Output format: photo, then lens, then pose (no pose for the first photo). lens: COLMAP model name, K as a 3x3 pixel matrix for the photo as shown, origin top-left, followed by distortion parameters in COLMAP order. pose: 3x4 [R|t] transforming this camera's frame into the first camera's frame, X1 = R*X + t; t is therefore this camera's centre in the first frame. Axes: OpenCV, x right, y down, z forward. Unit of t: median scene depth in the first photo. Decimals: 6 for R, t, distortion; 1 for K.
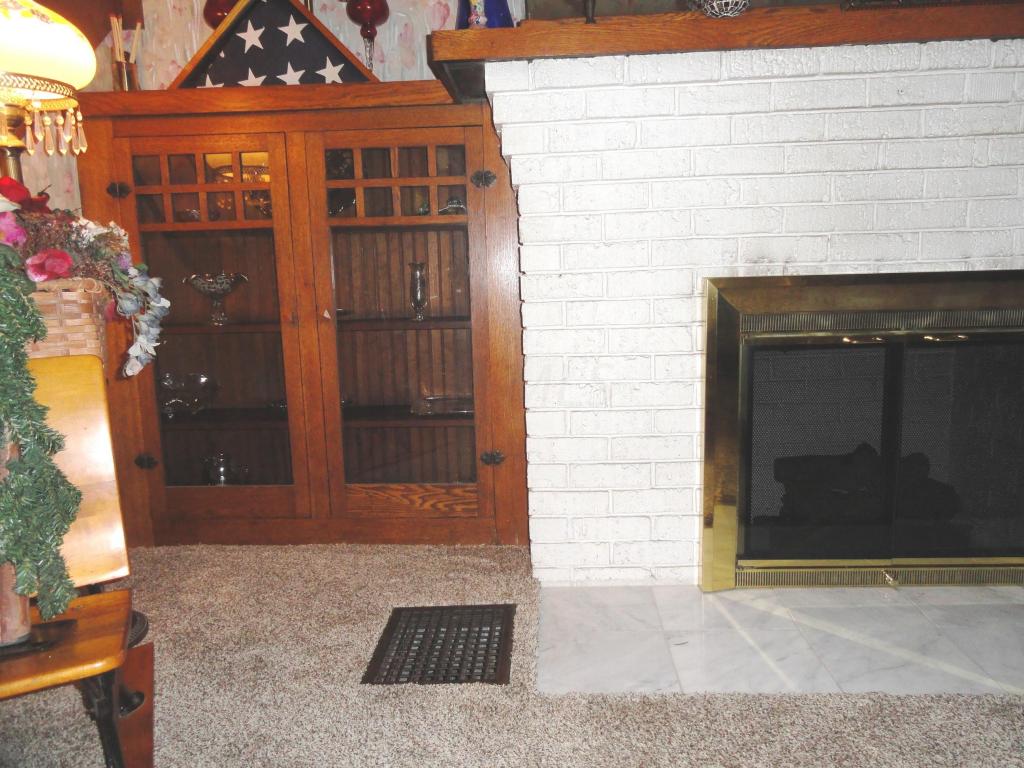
lens RADIAL K [[708.1, 0, 514.0], [0, 708.1, 380.1], [0, 0, 1]] dist [0.008536, 0.002453]
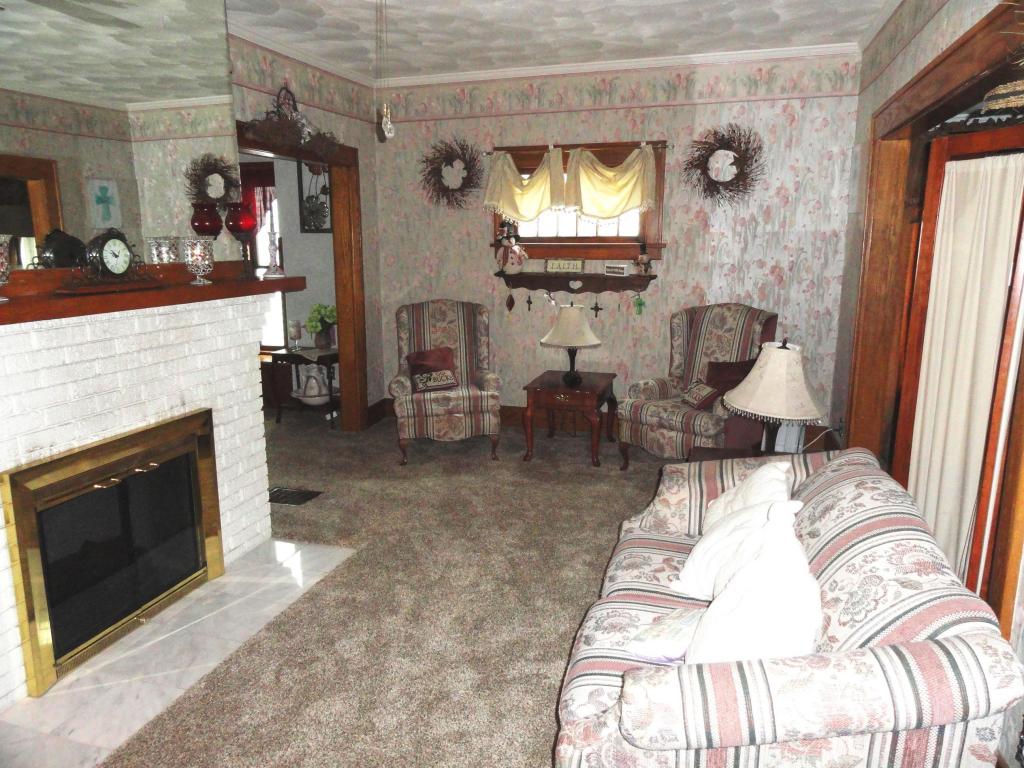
lens RADIAL K [[708.1, 0, 514.0], [0, 708.1, 380.1], [0, 0, 1]] dist [0.008536, 0.002453]
pose [[0.247174, -0.161885, 0.955353, -0.696069], [0.133175, 0.982264, 0.131989, -0.345151], [-0.959776, 0.094605, 0.264349, -0.268391]]
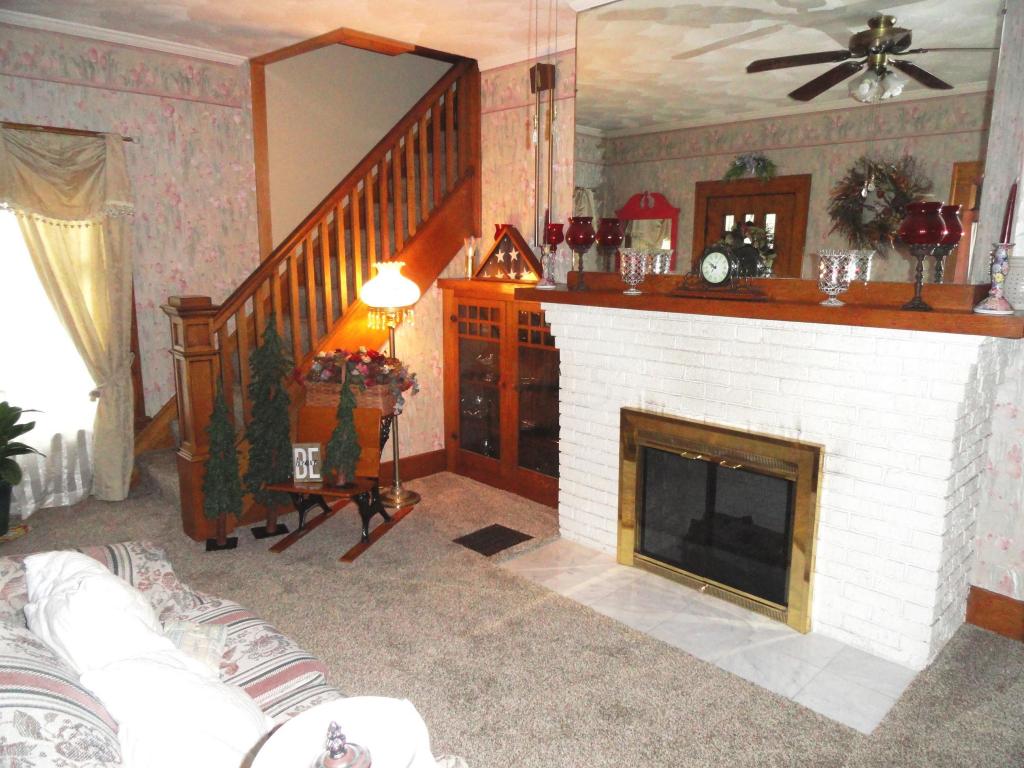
lens RADIAL K [[708.1, 0, 514.0], [0, 708.1, 380.1], [0, 0, 1]] dist [0.008536, 0.002453]
pose [[0.736015, 0.152349, -0.659600, 1.277594], [-0.117788, 0.988306, 0.096837, -0.356707], [0.666640, 0.006419, 0.745353, -0.654593]]
